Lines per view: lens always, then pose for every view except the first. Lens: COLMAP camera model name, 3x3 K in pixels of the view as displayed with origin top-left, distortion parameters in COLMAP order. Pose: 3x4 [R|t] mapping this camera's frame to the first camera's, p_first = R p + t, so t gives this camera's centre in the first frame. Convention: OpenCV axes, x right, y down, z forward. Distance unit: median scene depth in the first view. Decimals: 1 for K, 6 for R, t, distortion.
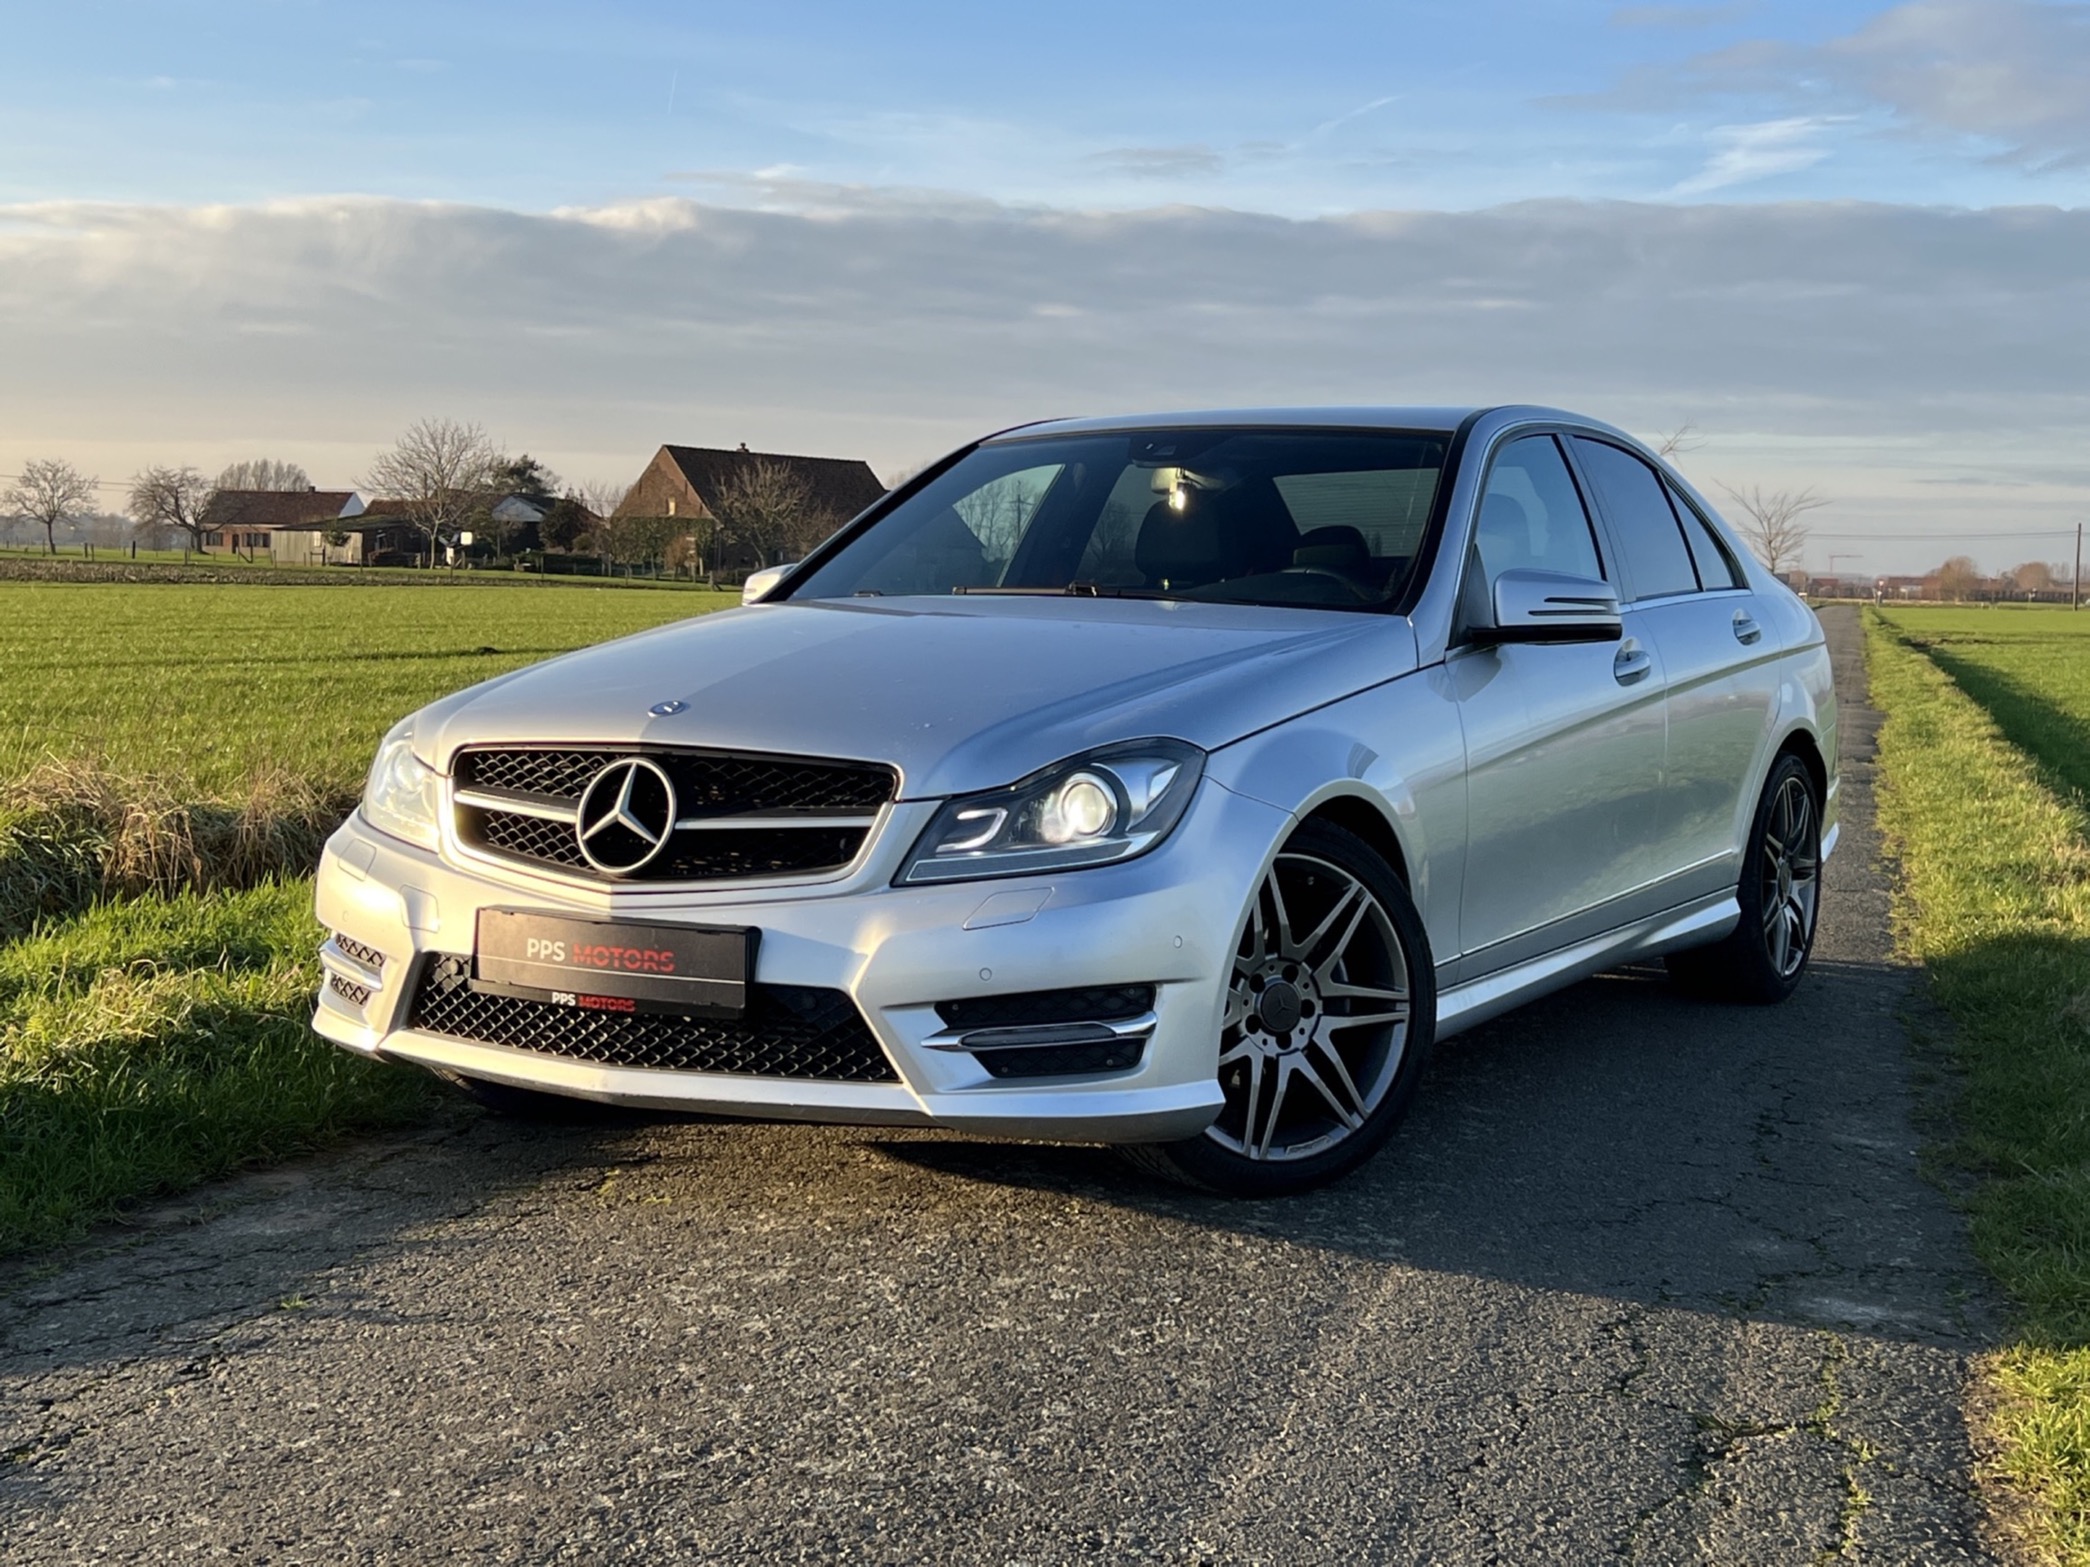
lens RADIAL K [[2795.3, 0, 1070.8], [0, 2795.3, 734.2], [0, 0, 1]] dist [0.116725, 0.000000]
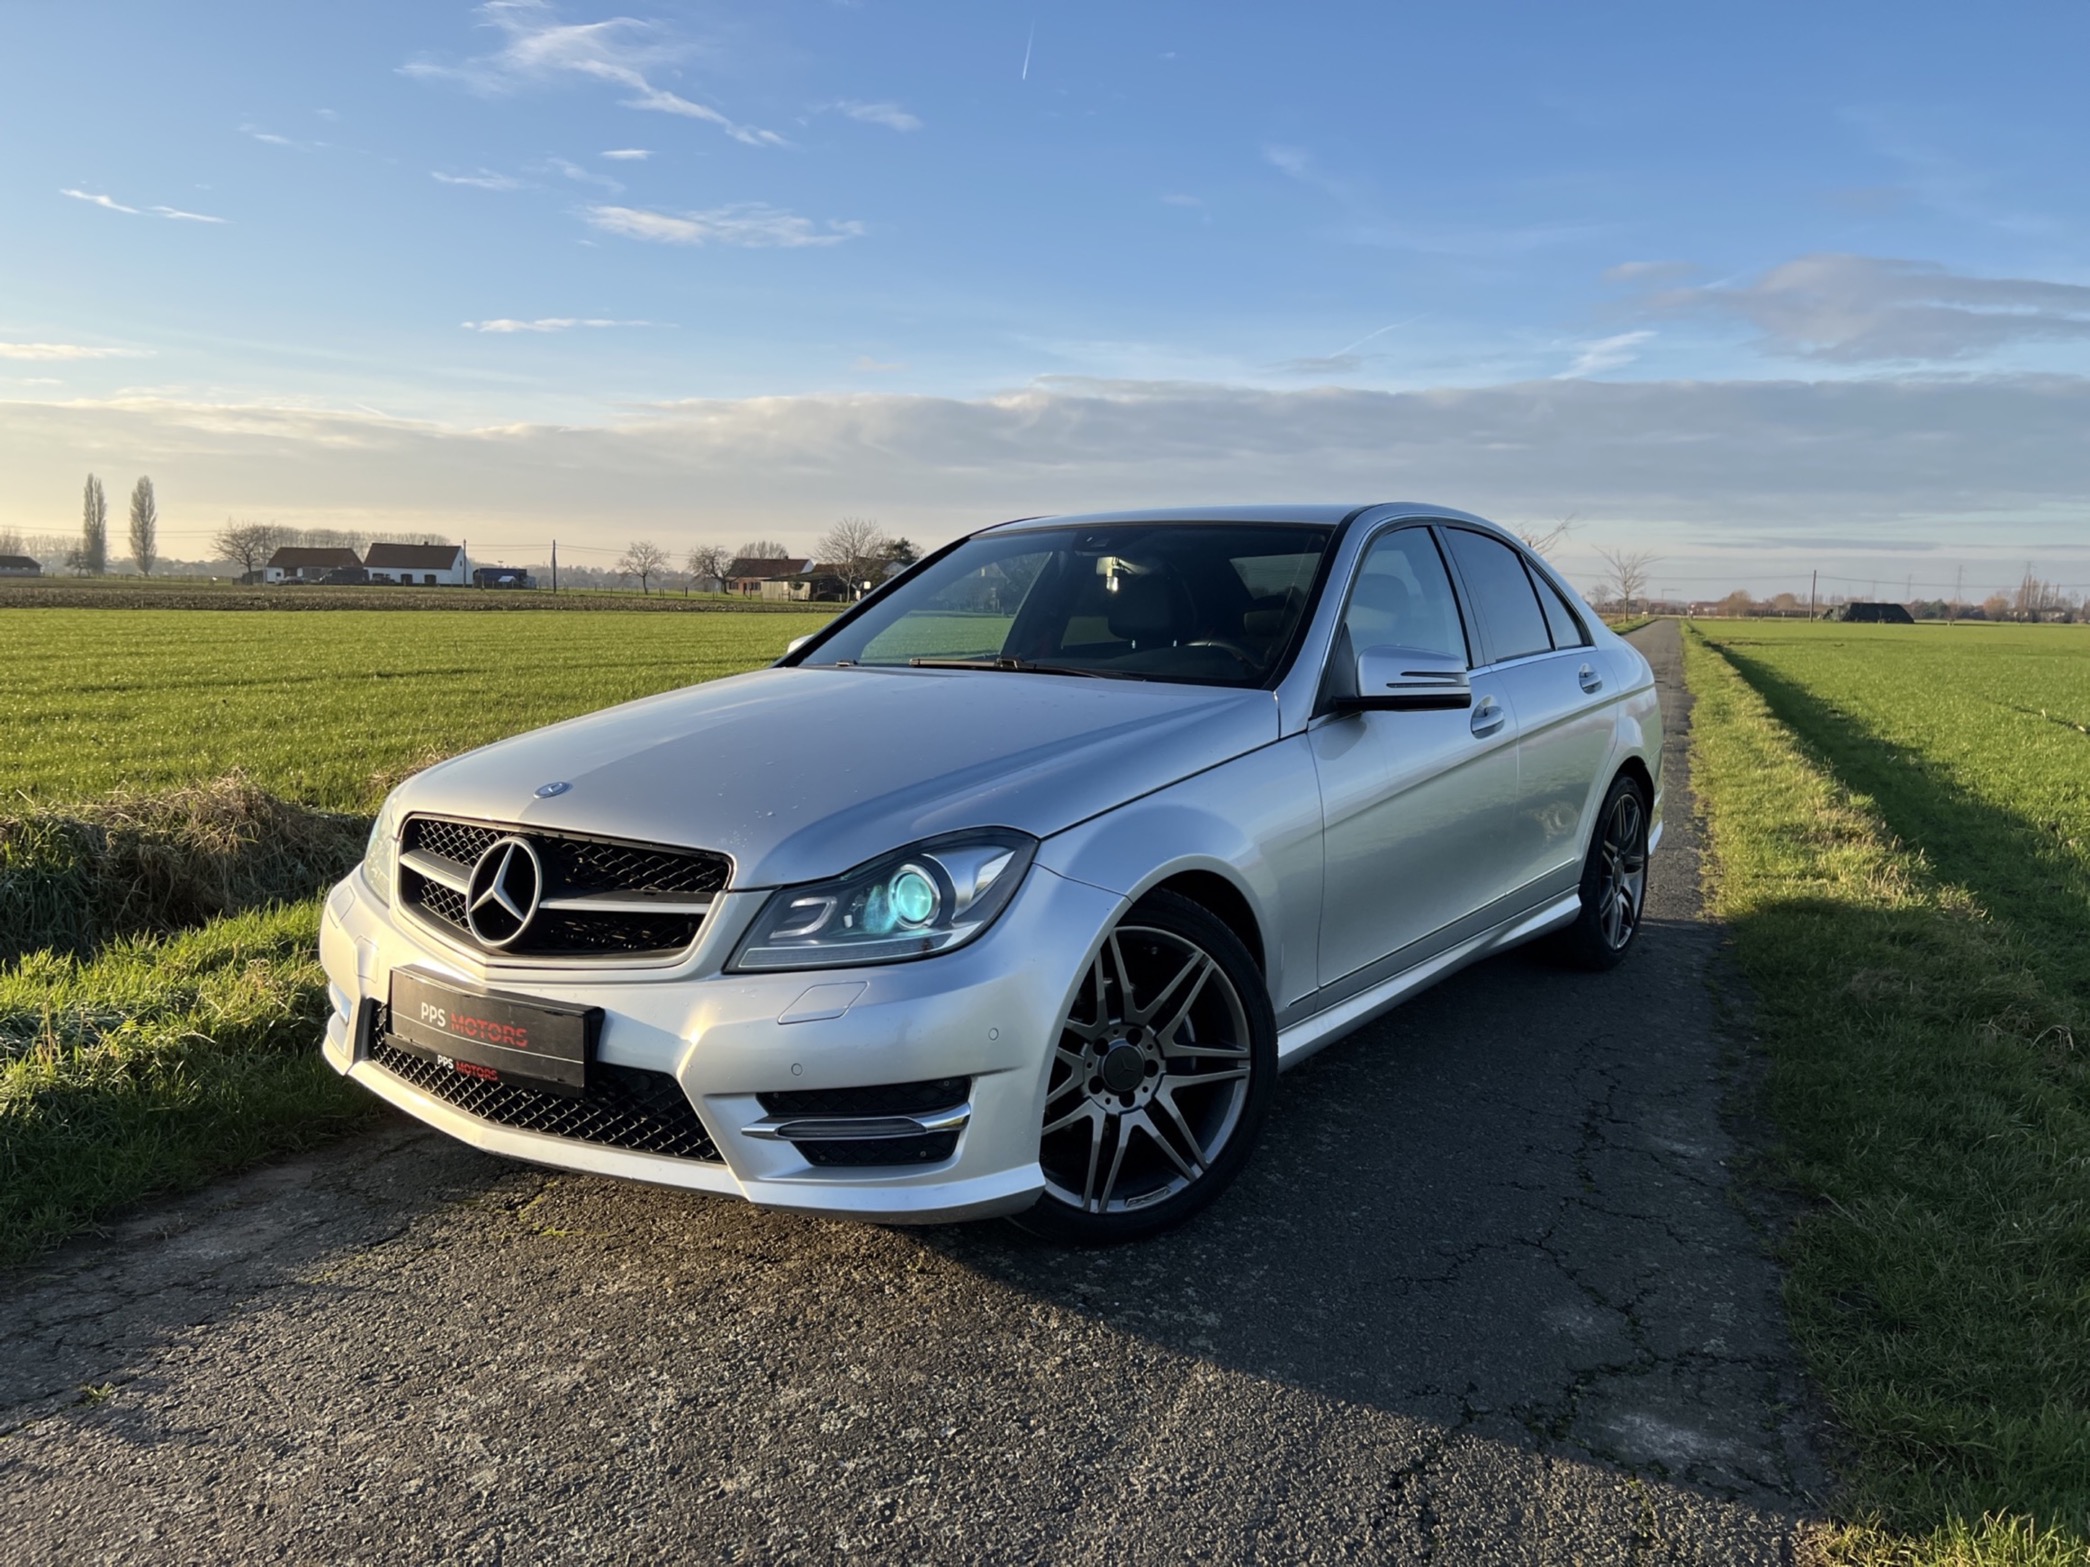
lens RADIAL K [[1584.8, 0, 1053.9], [0, 1584.8, 770.3], [0, 0, 1]] dist [0.047466, -0.047589]
pose [[0.995020, 0.006706, -0.099454, 0.109090], [-0.001918, 0.998838, 0.048159, -0.046274], [0.099661, -0.047729, 0.993876, 0.401842]]
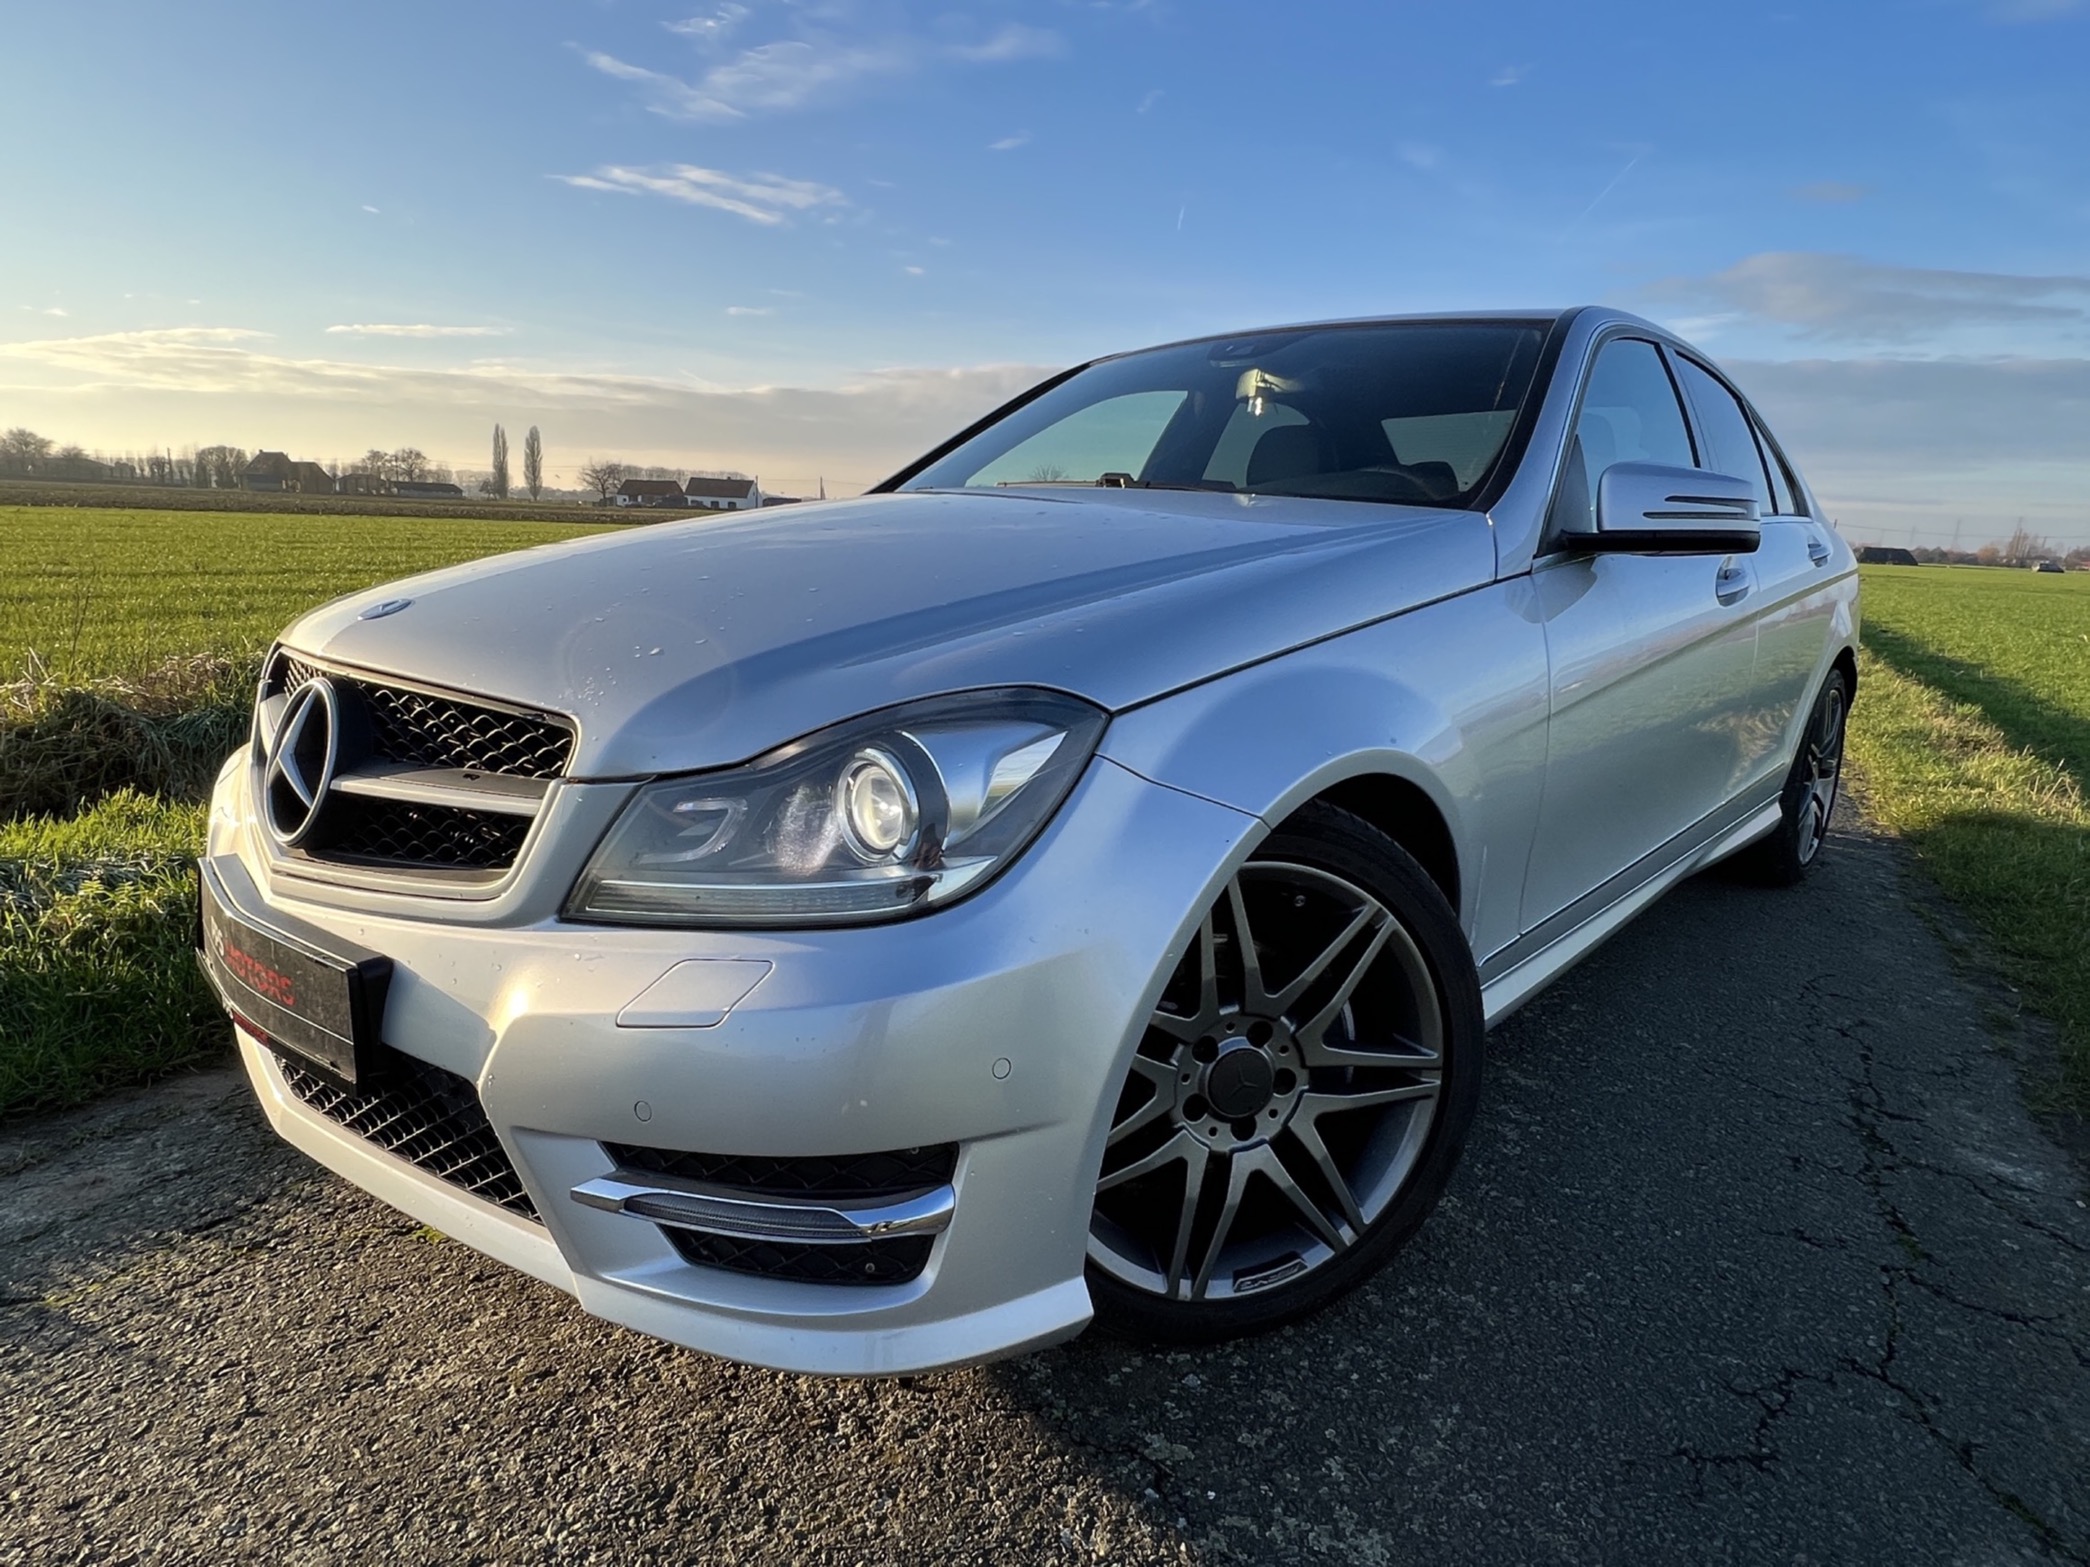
lens RADIAL K [[1209.5, 0, 1046.3], [0, 1209.5, 784.1], [0, 0, 1]] dist [-0.002728, 0.000493]
pose [[0.975073, 0.061248, -0.213265, 0.087665], [-0.029252, 0.988242, 0.150072, -0.016149], [0.219949, -0.140093, 0.965400, 0.723530]]
